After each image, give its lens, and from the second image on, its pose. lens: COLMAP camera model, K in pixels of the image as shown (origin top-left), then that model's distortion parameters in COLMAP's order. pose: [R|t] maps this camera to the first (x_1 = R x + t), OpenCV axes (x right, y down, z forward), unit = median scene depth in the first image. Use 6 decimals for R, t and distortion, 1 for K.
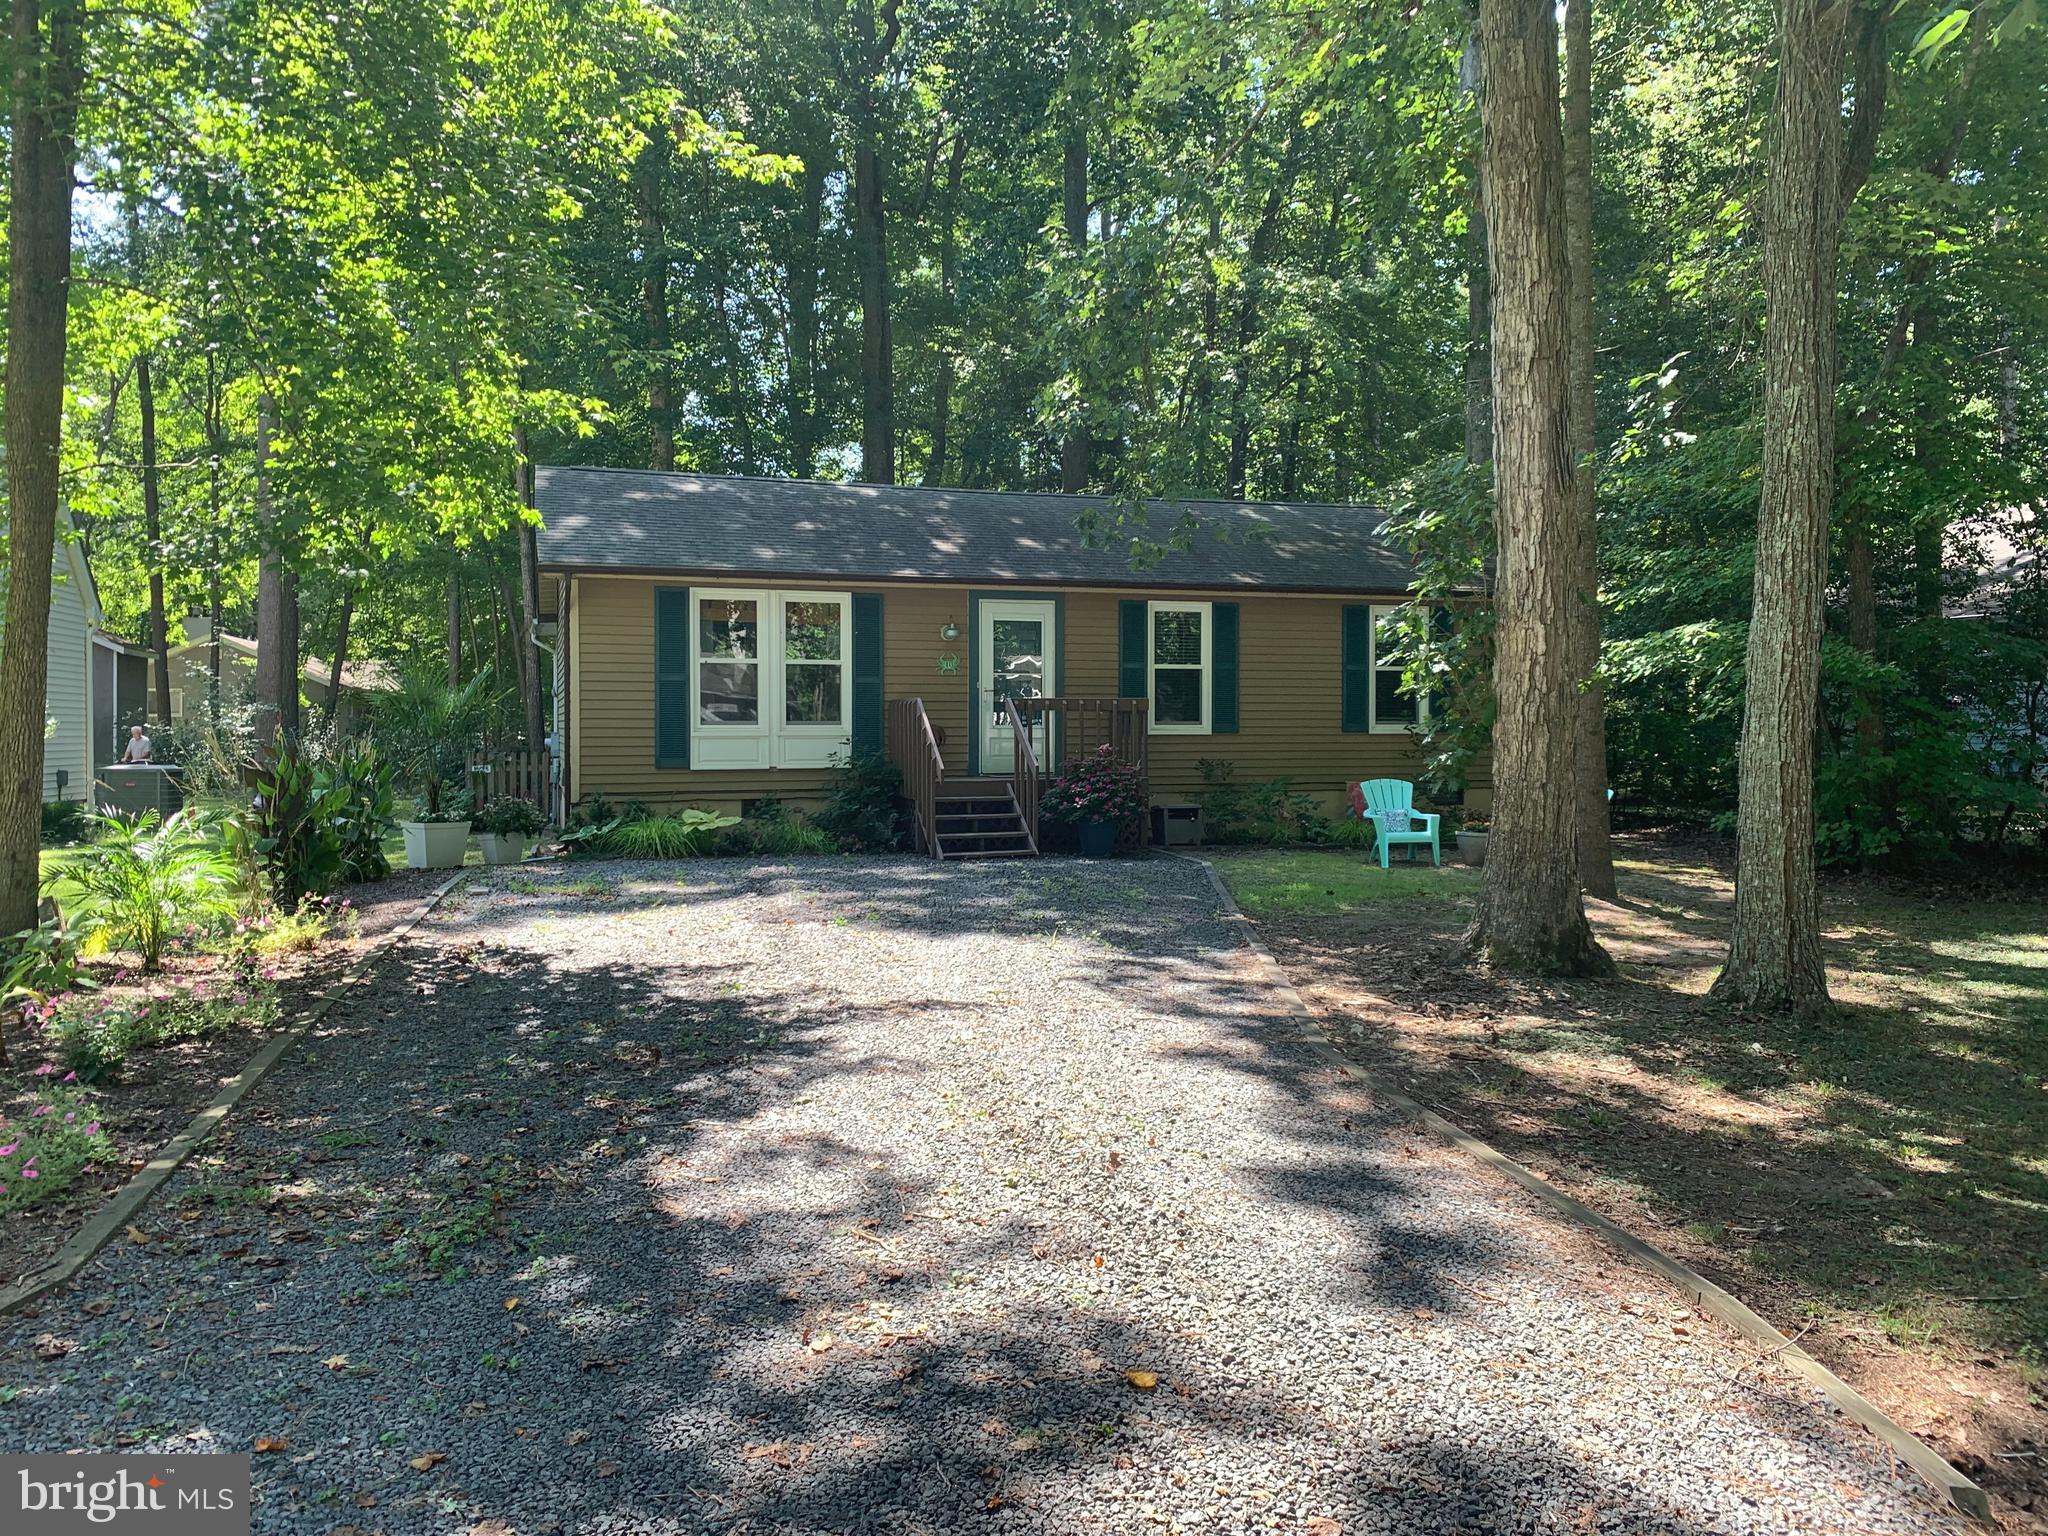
lens RADIAL K [[1605.7, 0, 1025.1], [0, 1605.7, 734.6], [0, 0, 1]] dist [0.137475, -0.371731]
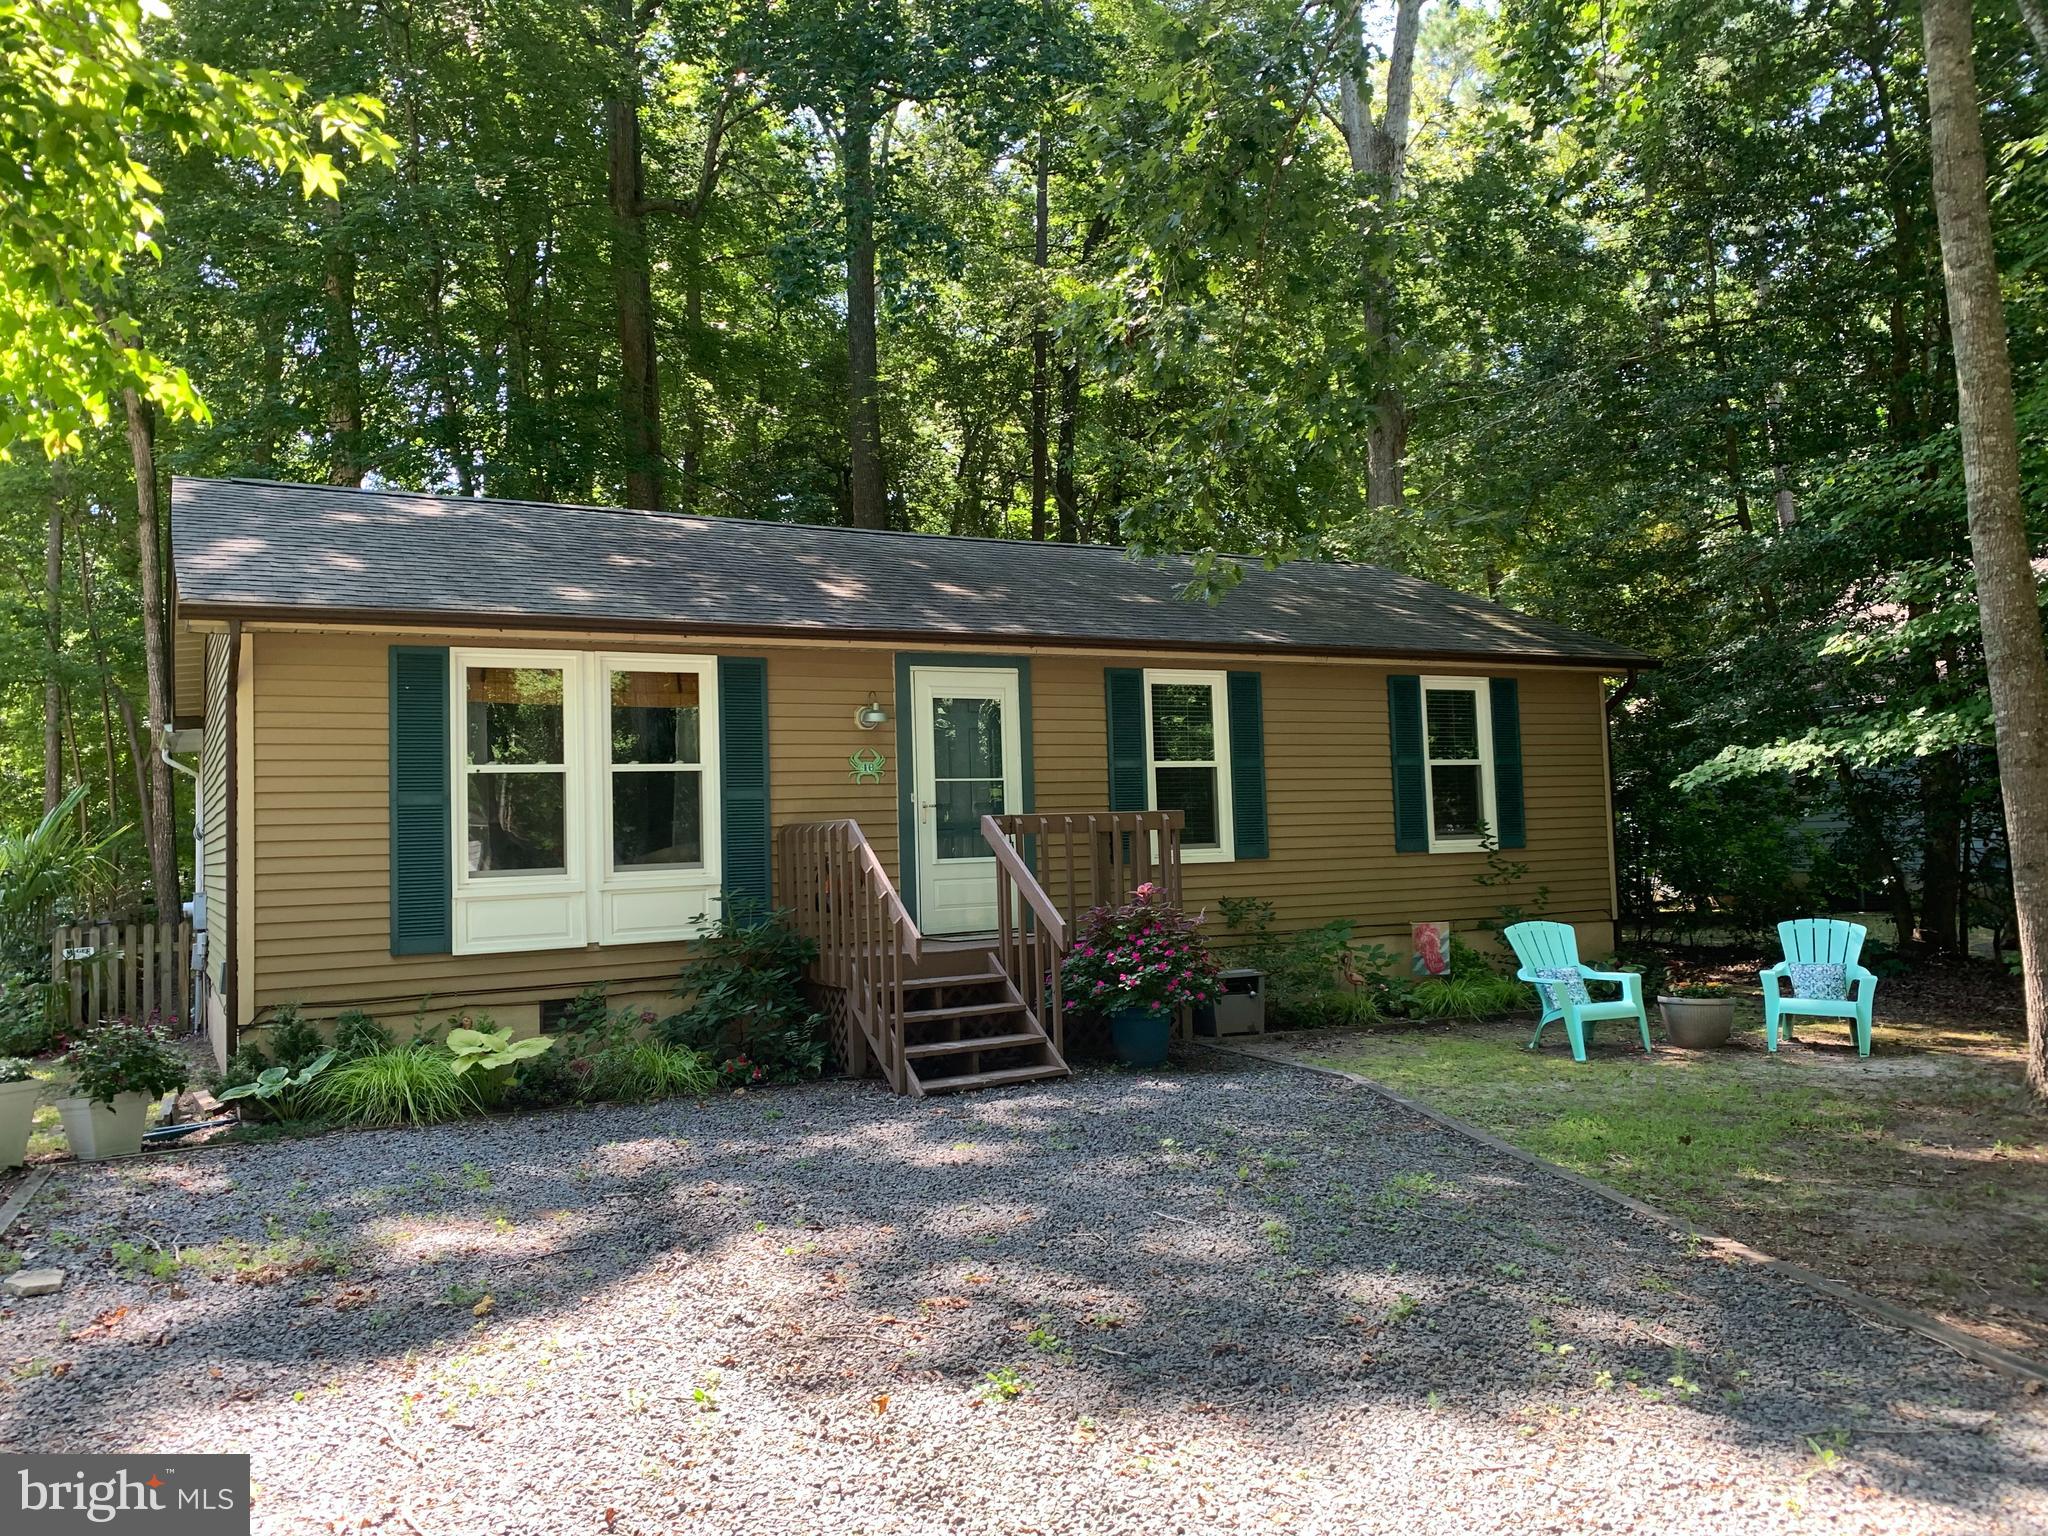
lens RADIAL K [[1605.7, 0, 1025.1], [0, 1605.7, 734.6], [0, 0, 1]] dist [0.137475, -0.371731]
pose [[0.981075, -0.018985, 0.192694, -0.116072], [0.033018, 0.997009, -0.069878, -0.010083], [-0.190791, 0.074917, 0.978768, 0.378197]]
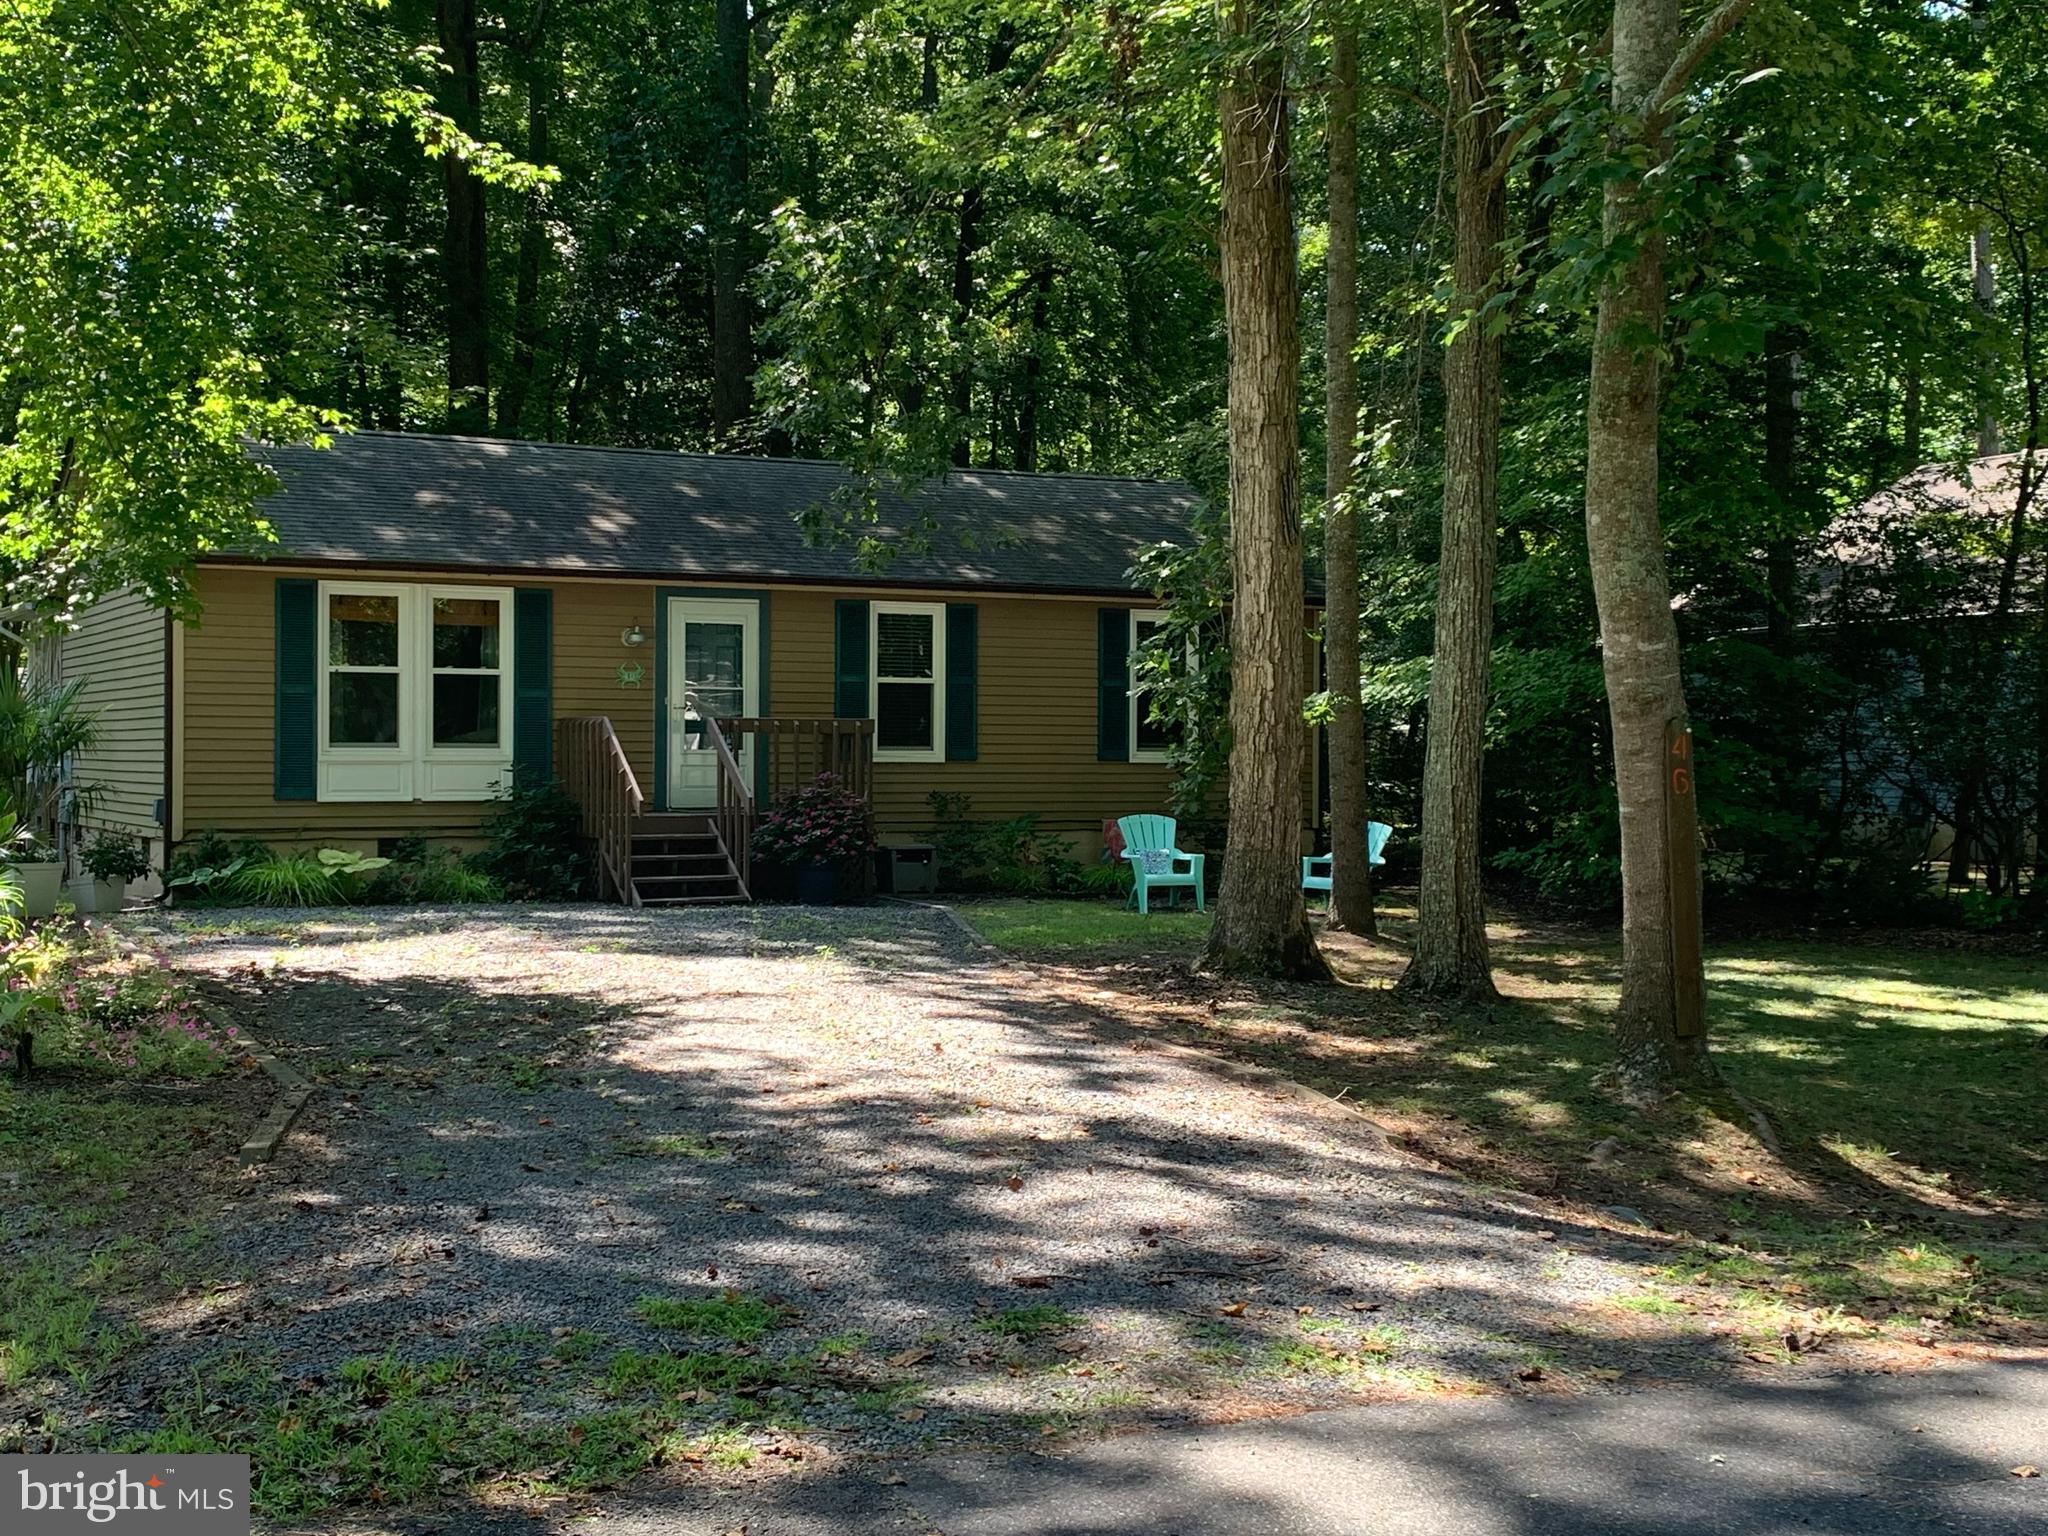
lens RADIAL K [[2696.2, 0, 1034.5], [0, 2696.2, 732.7], [0, 0, 1]] dist [0.176234, -0.568126]
pose [[0.985731, 0.007436, 0.168165, -0.081307], [-0.005422, 0.999908, -0.012432, 0.001903], [-0.168242, 0.011343, 0.985680, -0.426913]]
